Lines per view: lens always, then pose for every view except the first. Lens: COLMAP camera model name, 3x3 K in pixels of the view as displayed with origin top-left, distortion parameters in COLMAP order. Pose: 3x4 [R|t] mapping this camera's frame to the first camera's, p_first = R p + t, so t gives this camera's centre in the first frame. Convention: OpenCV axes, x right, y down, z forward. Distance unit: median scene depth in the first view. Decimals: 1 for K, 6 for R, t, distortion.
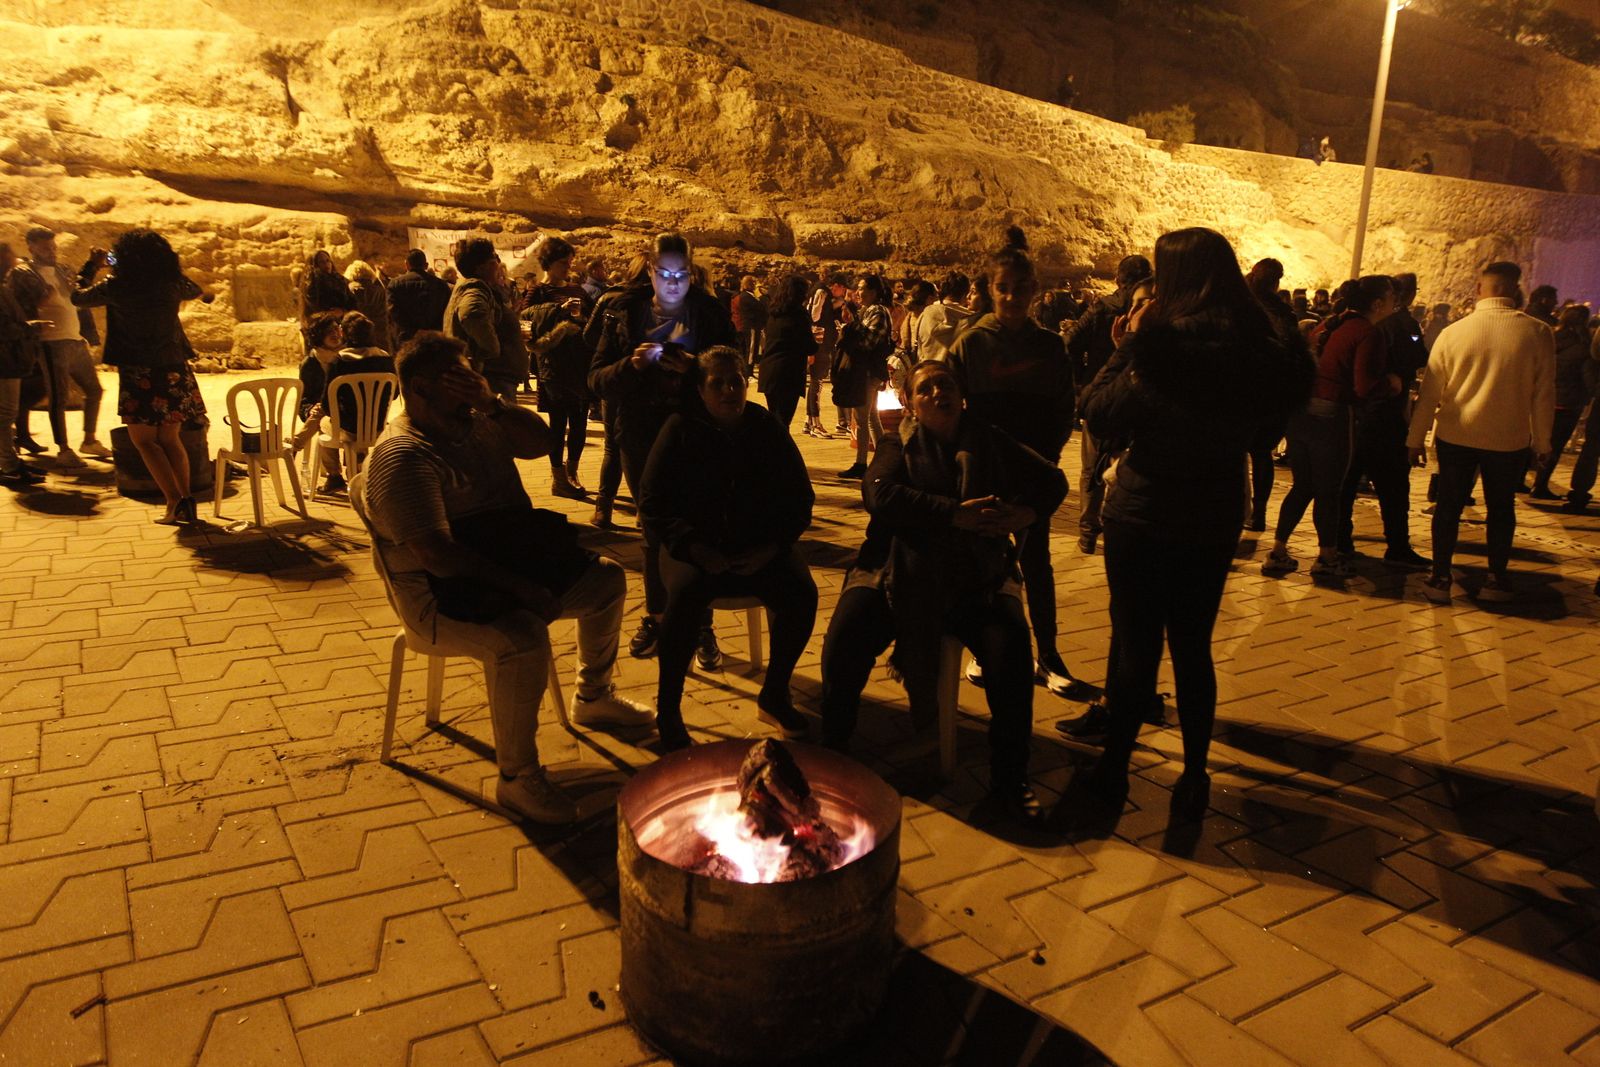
lens RADIAL K [[943.7, 0, 800.0], [0, 943.7, 533.5], [0, 0, 1]] dist [-0.049657, 0.020238]
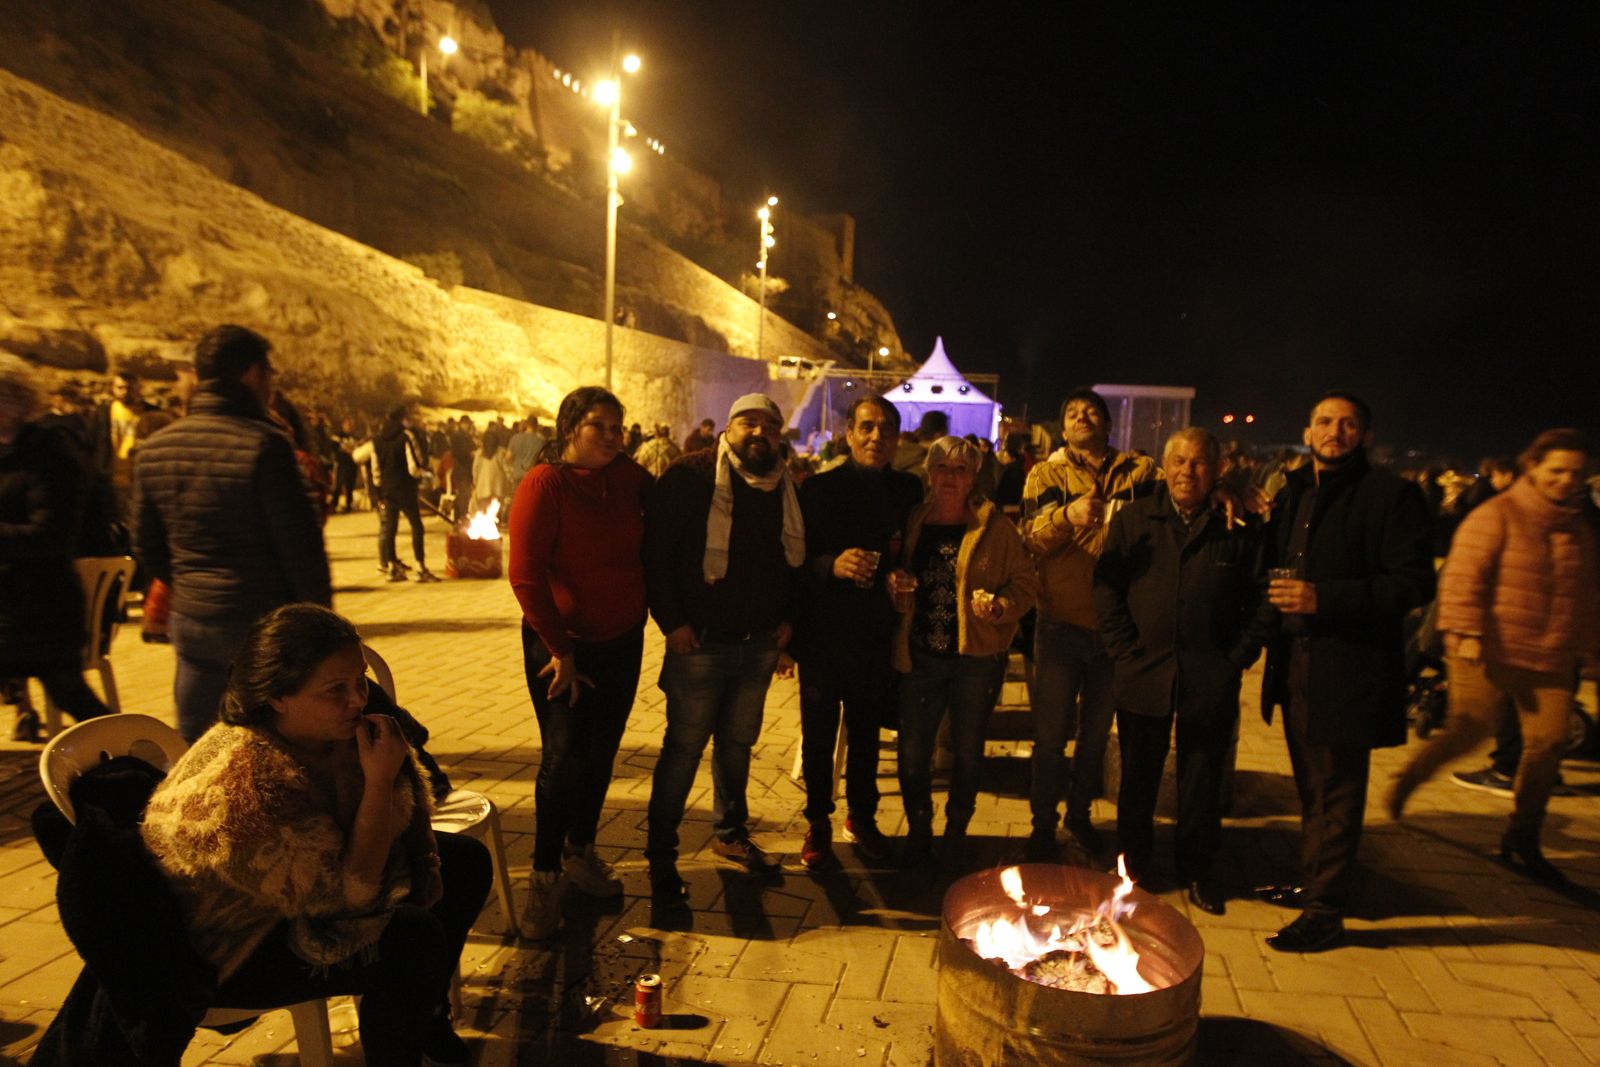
lens RADIAL K [[941.8, 0, 798.3], [0, 941.8, 537.4], [0, 0, 1]] dist [-0.054914, 0.023811]
pose [[0.664607, -0.072710, 0.743647, -0.224335], [0.159273, 0.986166, -0.045922, -0.012611], [-0.730021, 0.148964, 0.666993, 0.012591]]
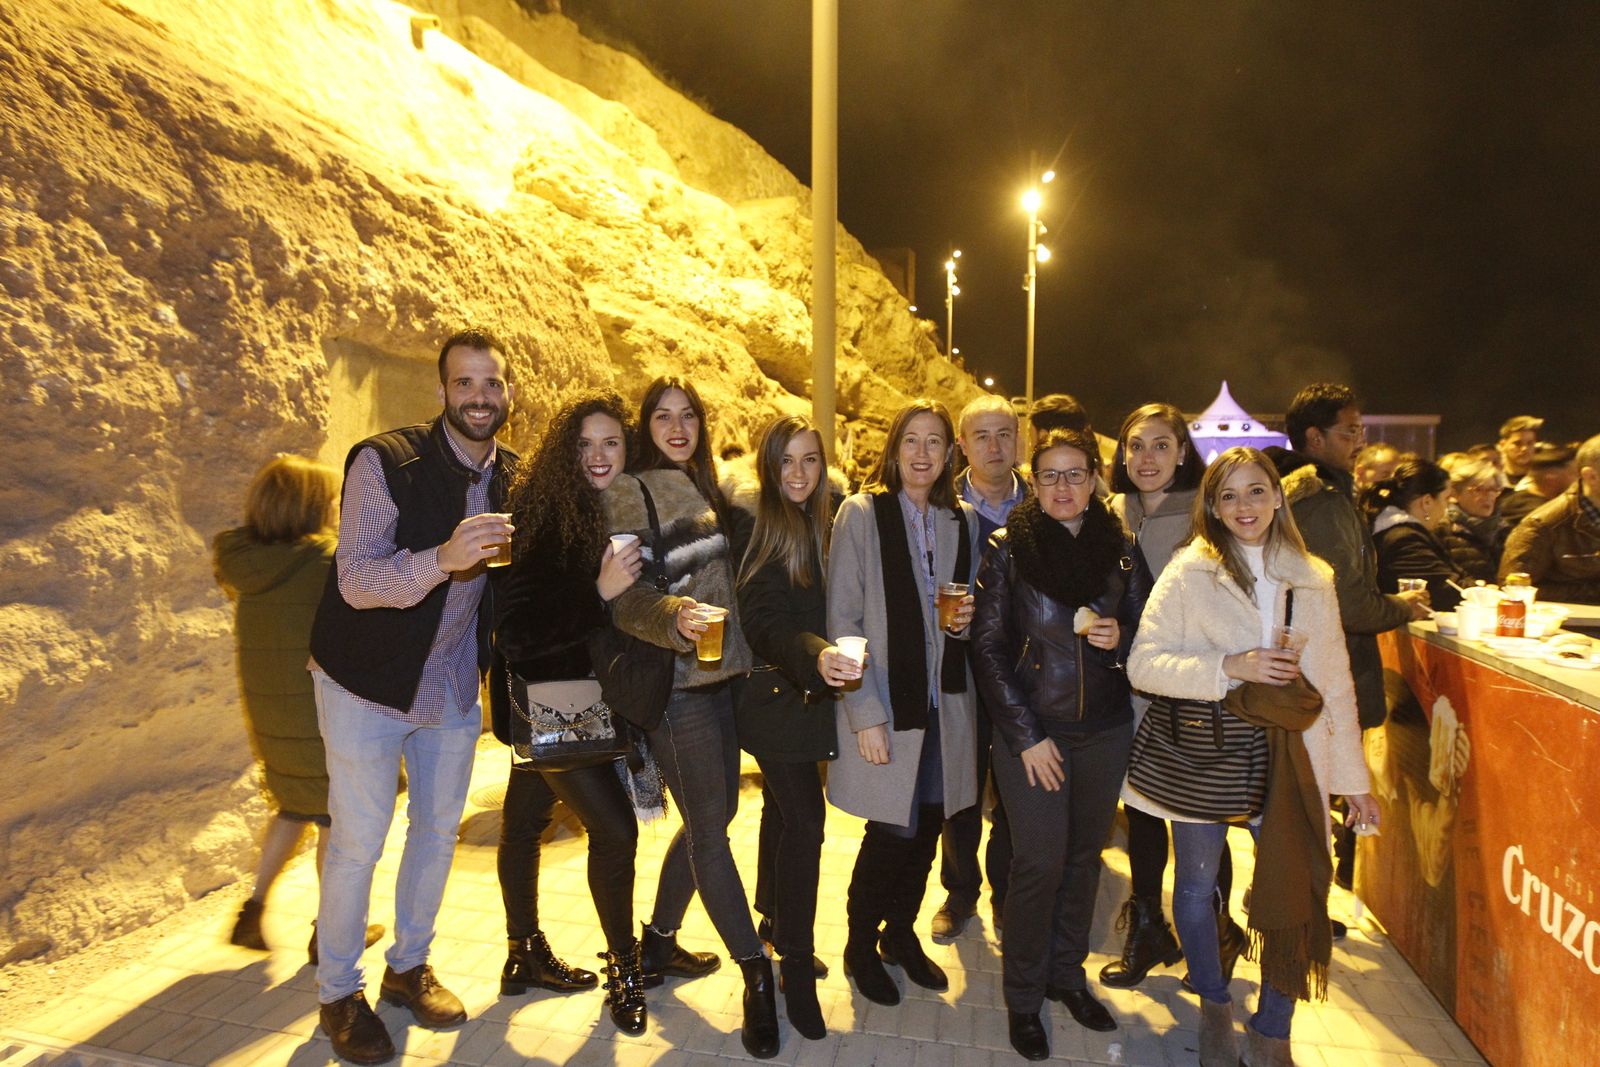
lens RADIAL K [[959.7, 0, 798.3], [0, 959.7, 544.8], [0, 0, 1]] dist [-0.058568, 0.022807]
pose [[0.667216, -0.080799, 0.740469, -1.051486], [0.196908, 0.977868, -0.070725, -0.123200], [-0.718366, 0.192993, 0.668359, 0.336384]]
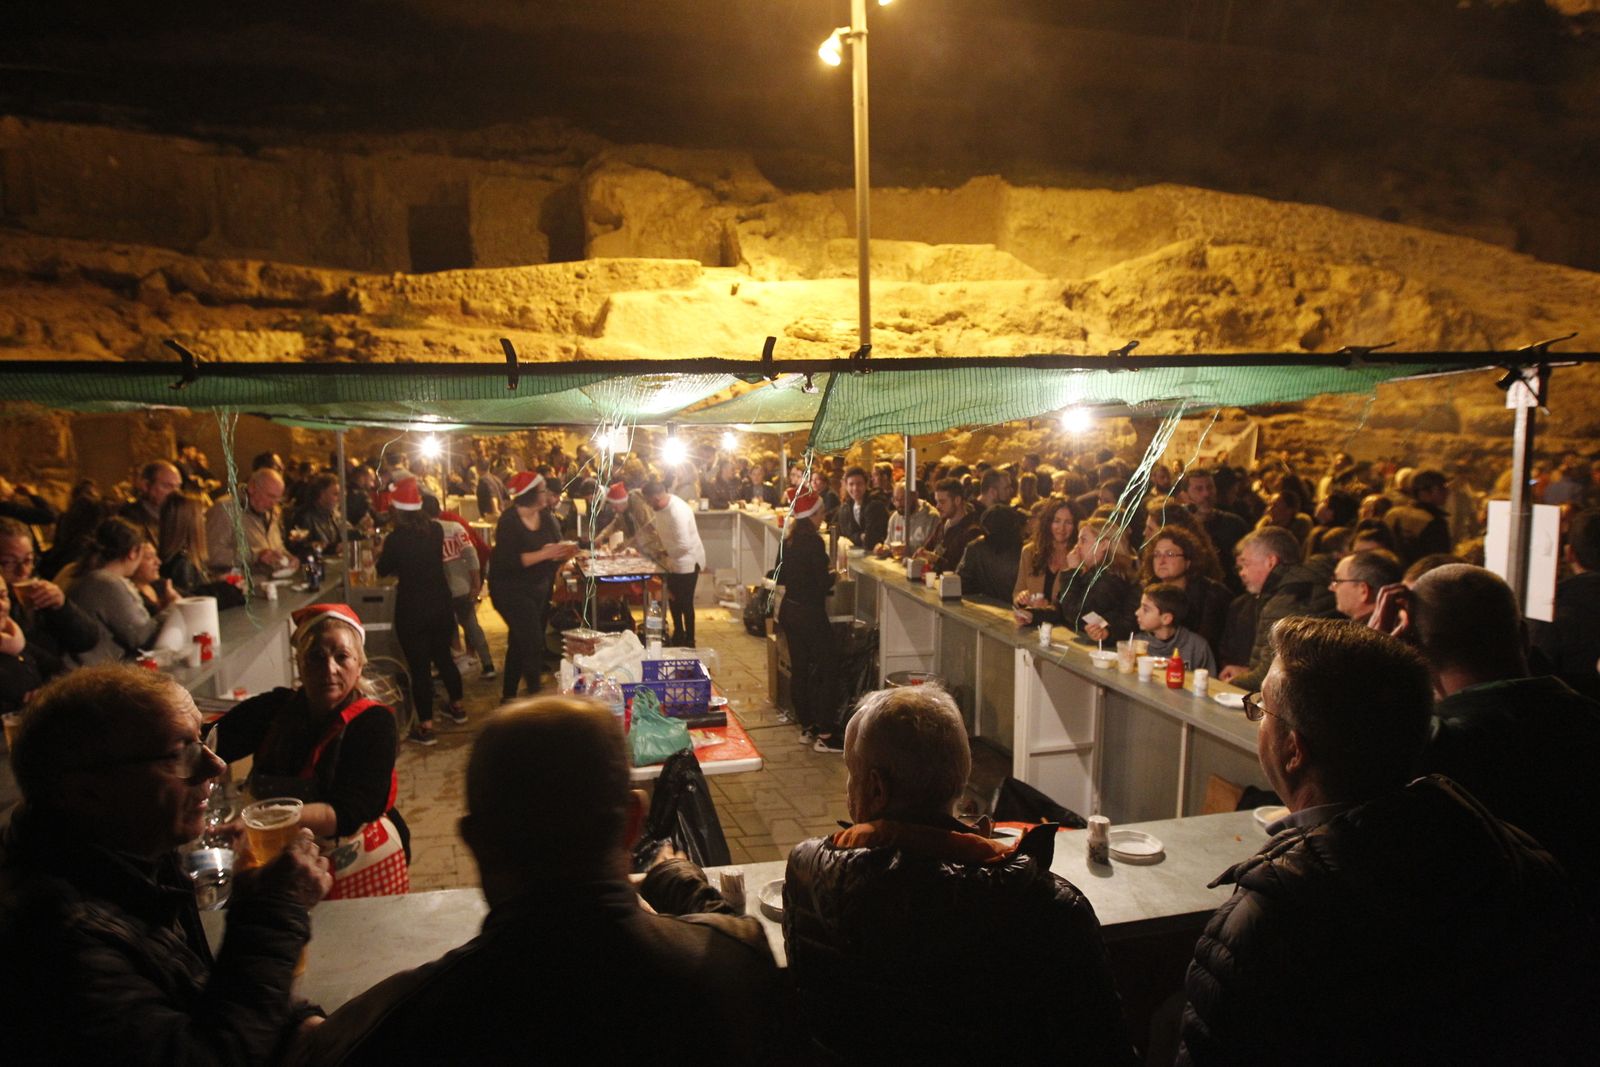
lens RADIAL K [[930.6, 0, 794.2], [0, 930.6, 539.6], [0, 0, 1]] dist [-0.068000, 0.033322]
pose [[0.963882, 0.008029, -0.266208, -0.503549], [-0.044944, 0.990114, -0.132871, 0.015189], [0.262509, 0.140036, 0.954714, -0.253115]]
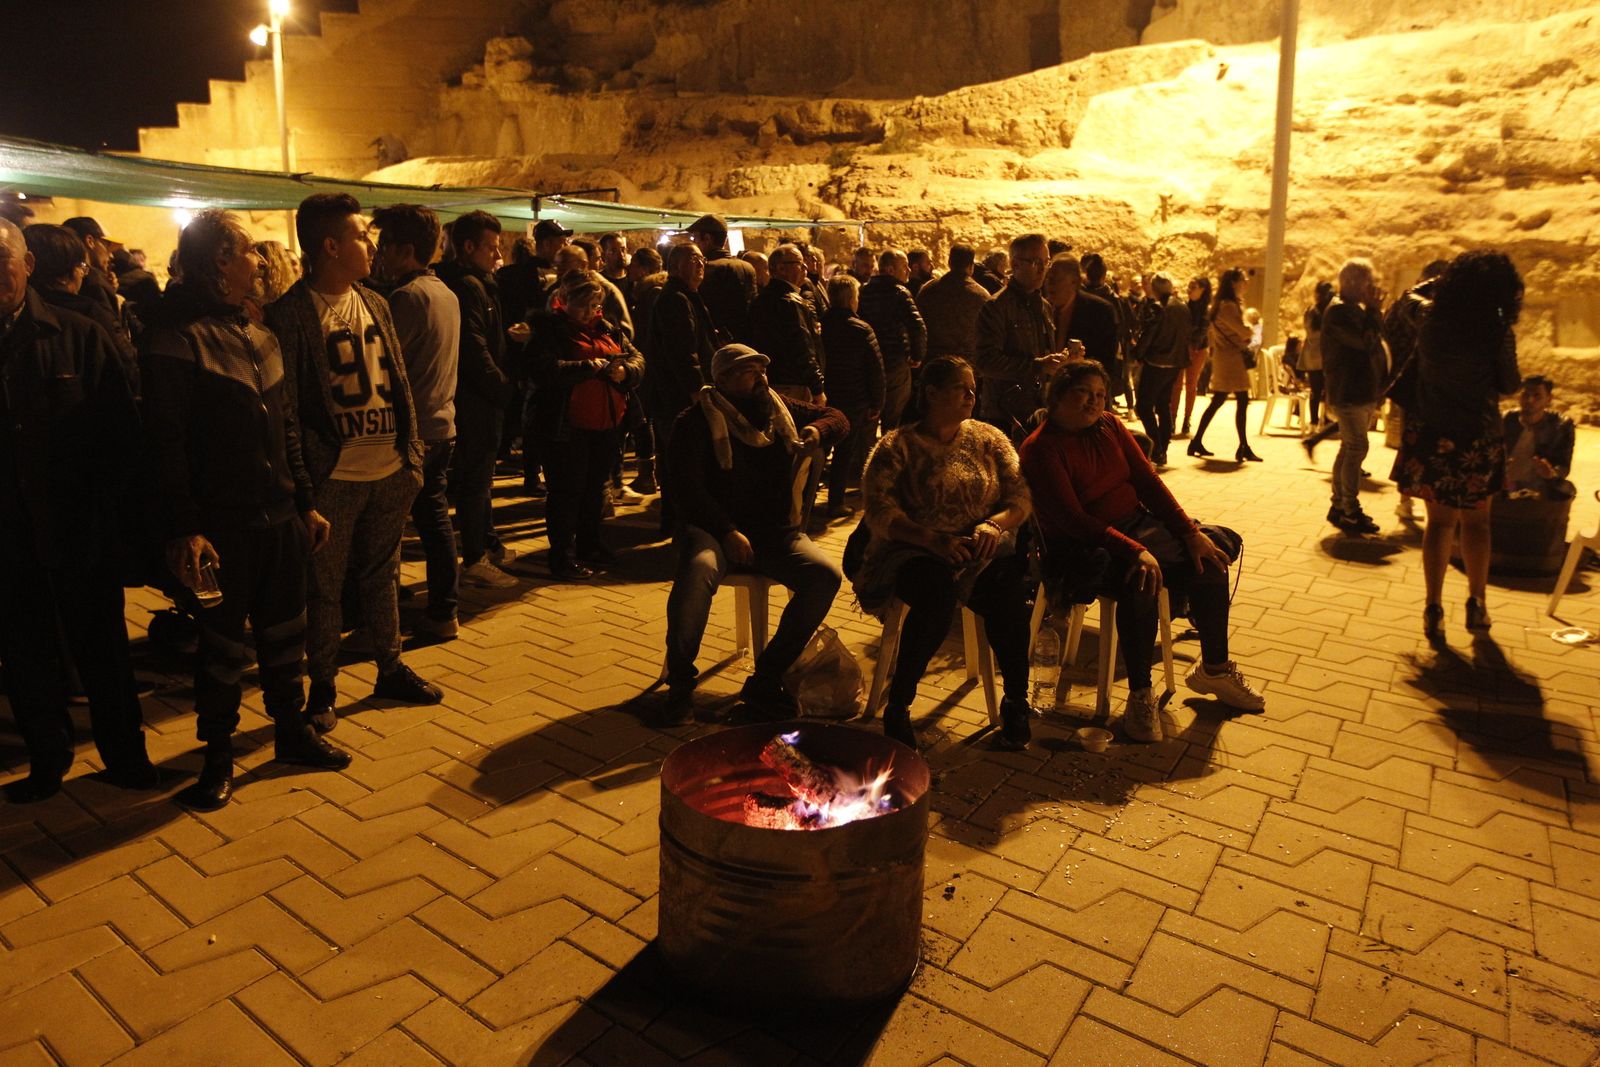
lens RADIAL K [[1172.5, 0, 800.0], [0, 1172.5, 533.5], [0, 0, 1]] dist [-0.053041, 0.051144]
pose [[0.382076, 0.171801, -0.908021, -0.002236], [-0.238534, 0.967606, 0.082704, -0.004265], [0.892815, 0.184995, 0.410680, 0.011431]]
